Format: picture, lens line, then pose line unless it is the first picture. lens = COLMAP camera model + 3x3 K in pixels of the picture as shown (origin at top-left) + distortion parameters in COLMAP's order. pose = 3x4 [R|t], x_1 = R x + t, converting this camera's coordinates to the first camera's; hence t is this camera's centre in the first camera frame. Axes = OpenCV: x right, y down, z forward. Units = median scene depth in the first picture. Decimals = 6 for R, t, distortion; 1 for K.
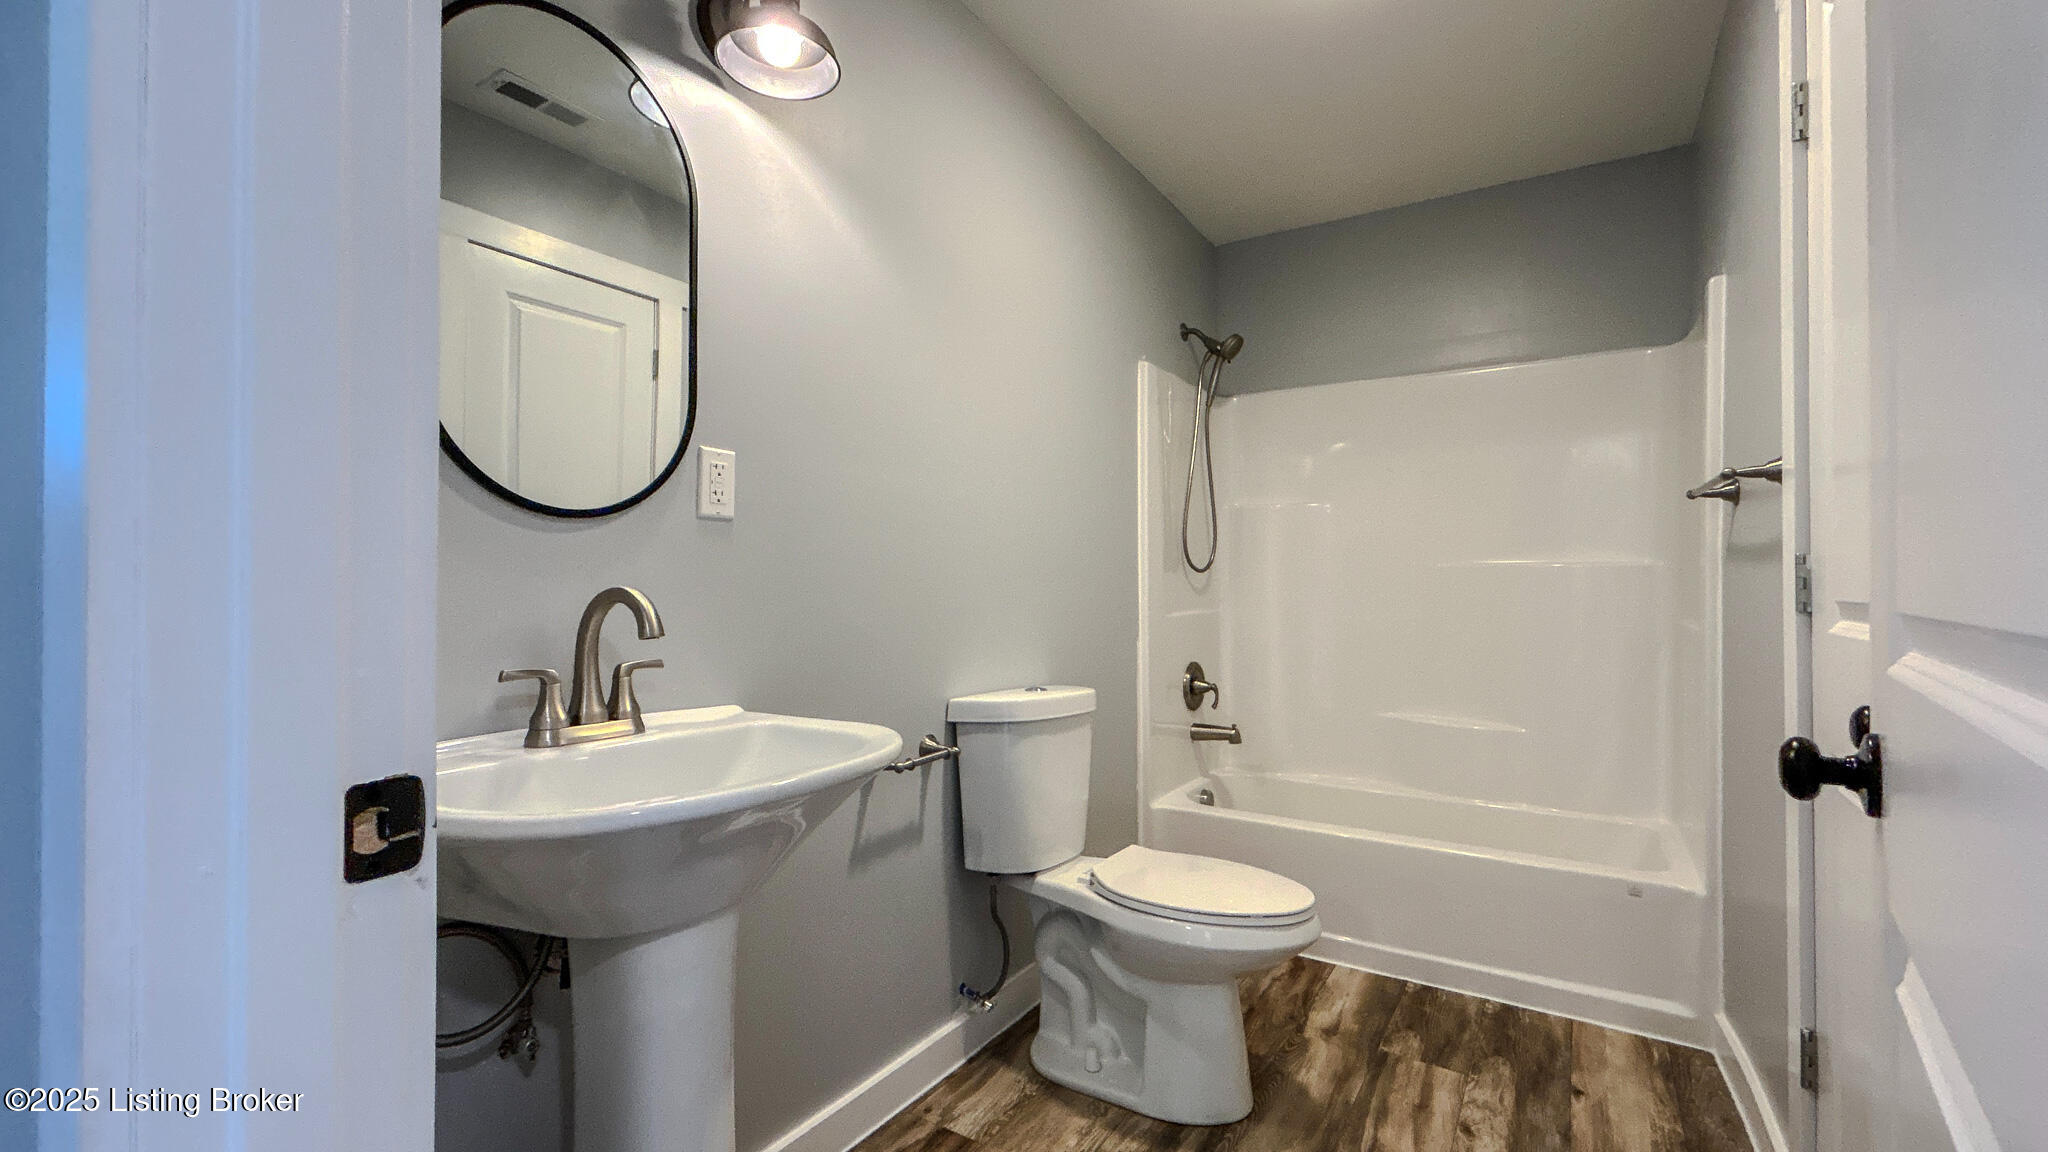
lens RADIAL K [[850.7, 0, 1030.2], [0, 850.7, 575.6], [0, 0, 1]] dist [-0.004641, -0.000711]
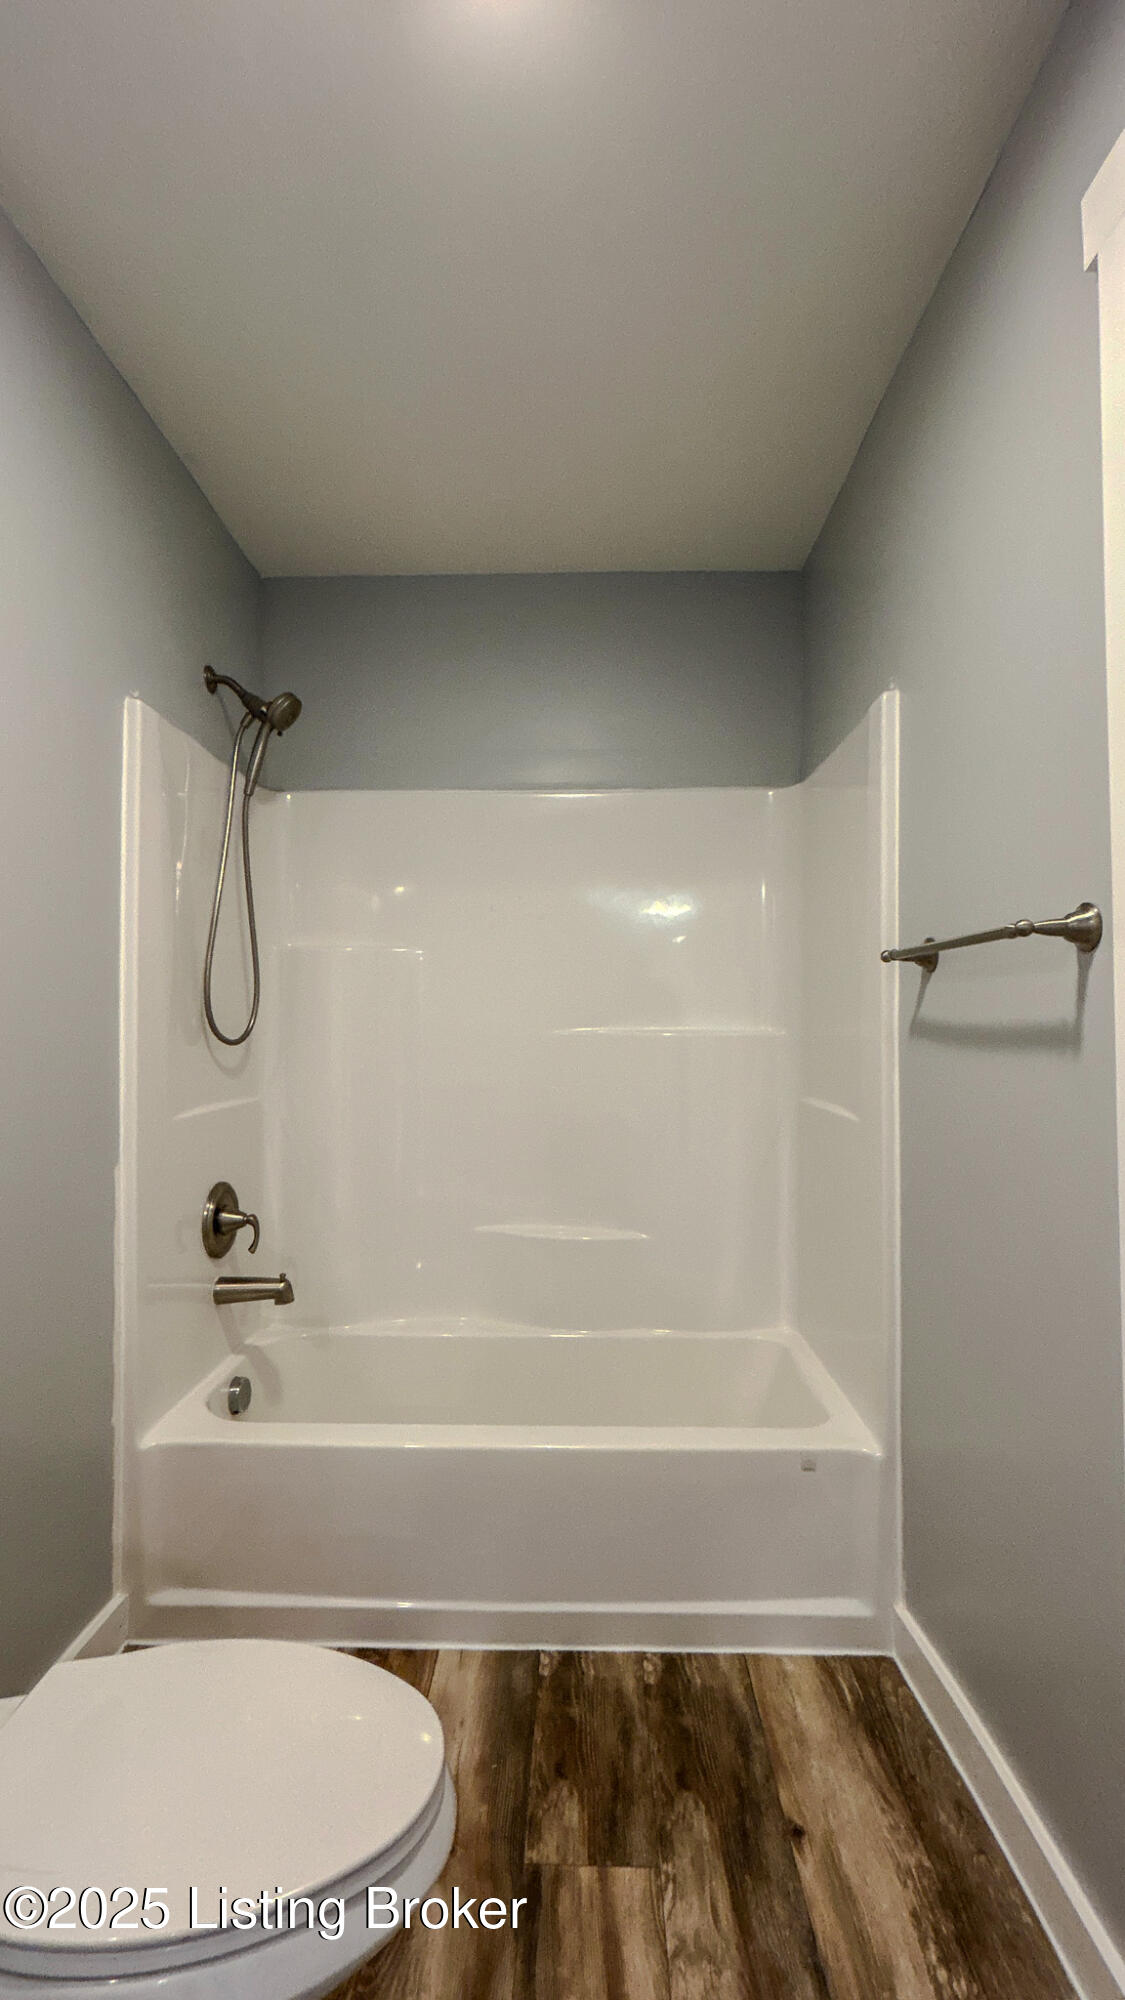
lens RADIAL K [[873.8, 0, 562.5], [0, 873.8, 1000.0], [0, 0, 1]] dist [-0.001794, 0.000722]
pose [[0.857030, 0.012646, 0.515111, 0.076245], [-0.000620, 0.999723, -0.023513, -0.024618], [-0.515266, 0.019832, 0.856801, 0.312926]]
